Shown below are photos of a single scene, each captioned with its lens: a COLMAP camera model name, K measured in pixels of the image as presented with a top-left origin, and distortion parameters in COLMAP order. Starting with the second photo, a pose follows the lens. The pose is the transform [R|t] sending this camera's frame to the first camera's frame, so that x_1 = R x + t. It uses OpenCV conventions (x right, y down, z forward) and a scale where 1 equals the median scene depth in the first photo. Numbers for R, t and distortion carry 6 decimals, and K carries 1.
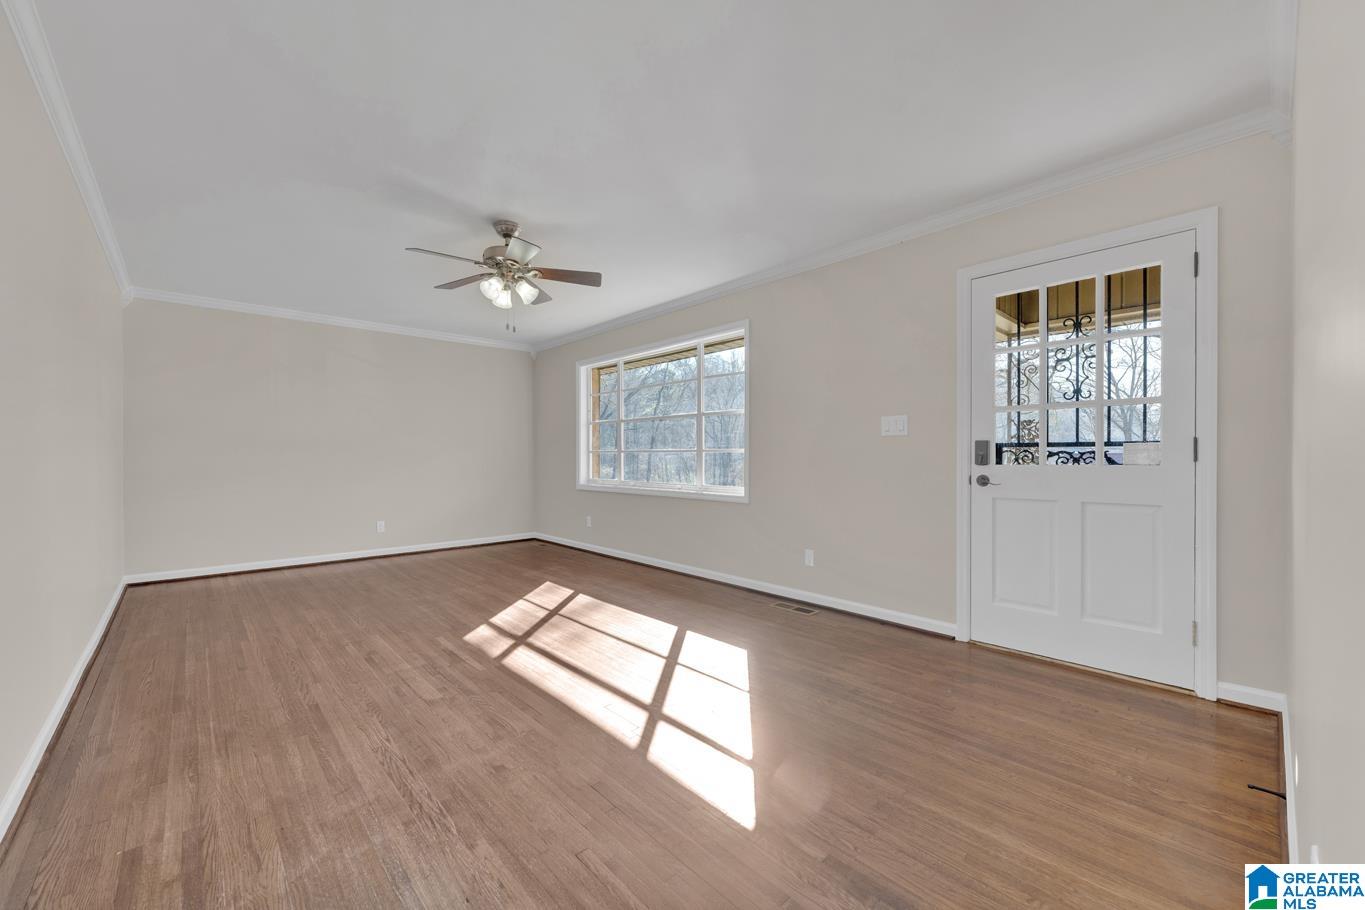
lens RADIAL K [[540.8, 0, 682.4], [0, 540.8, 460.3], [0, 0, 1]] dist [-0.001503, 0.000308]
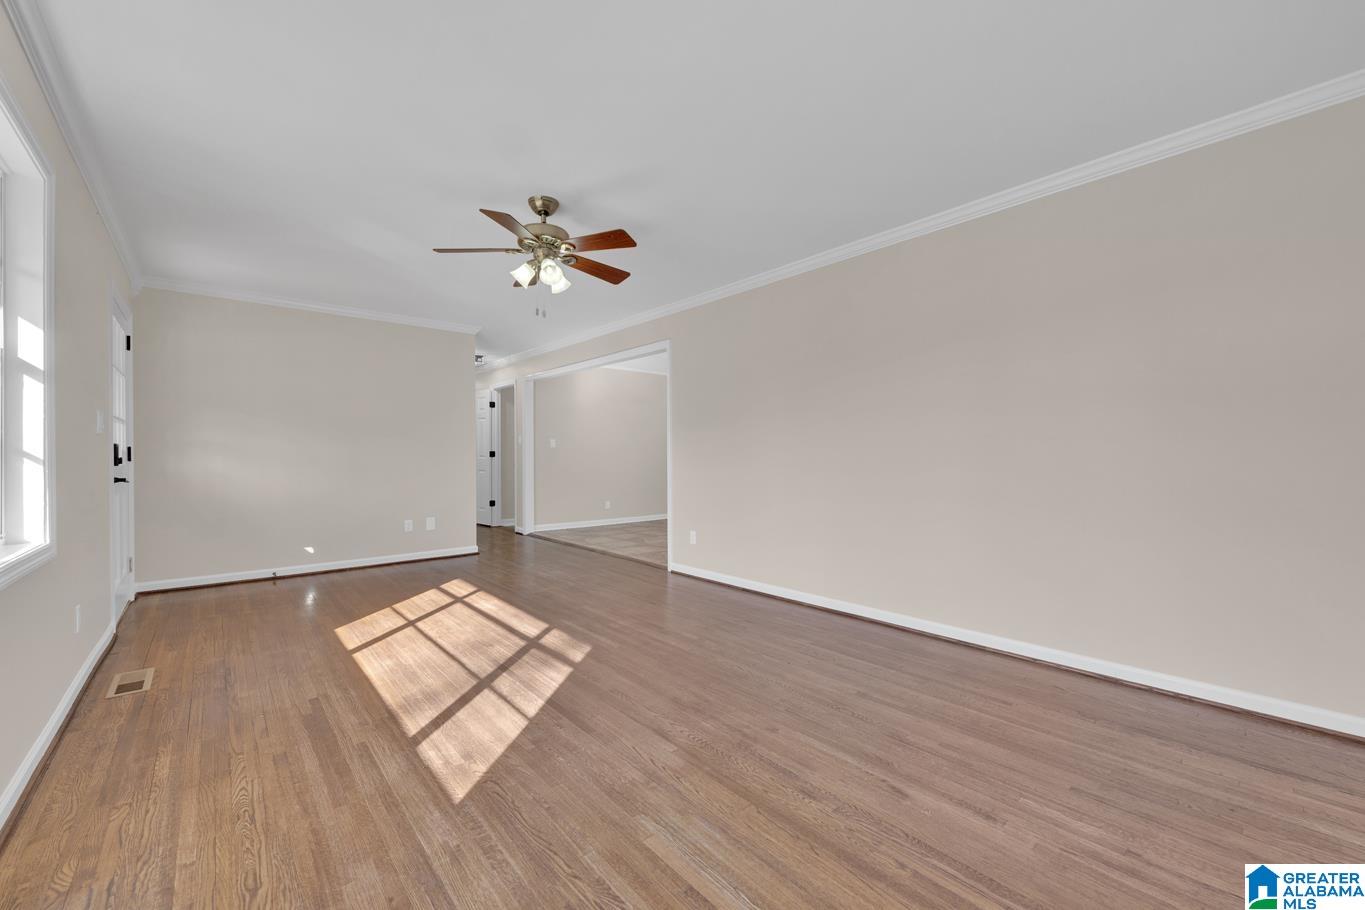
lens RADIAL K [[540.8, 0, 676.9], [0, 540.8, 459.9], [0, 0, 1]] dist [-0.001503, 0.000308]
pose [[-0.999567, 0.004803, 0.029013, -0.588071], [0.004988, 0.999968, 0.006333, -0.005683], [-0.028982, 0.006475, -0.999559, 1.962215]]
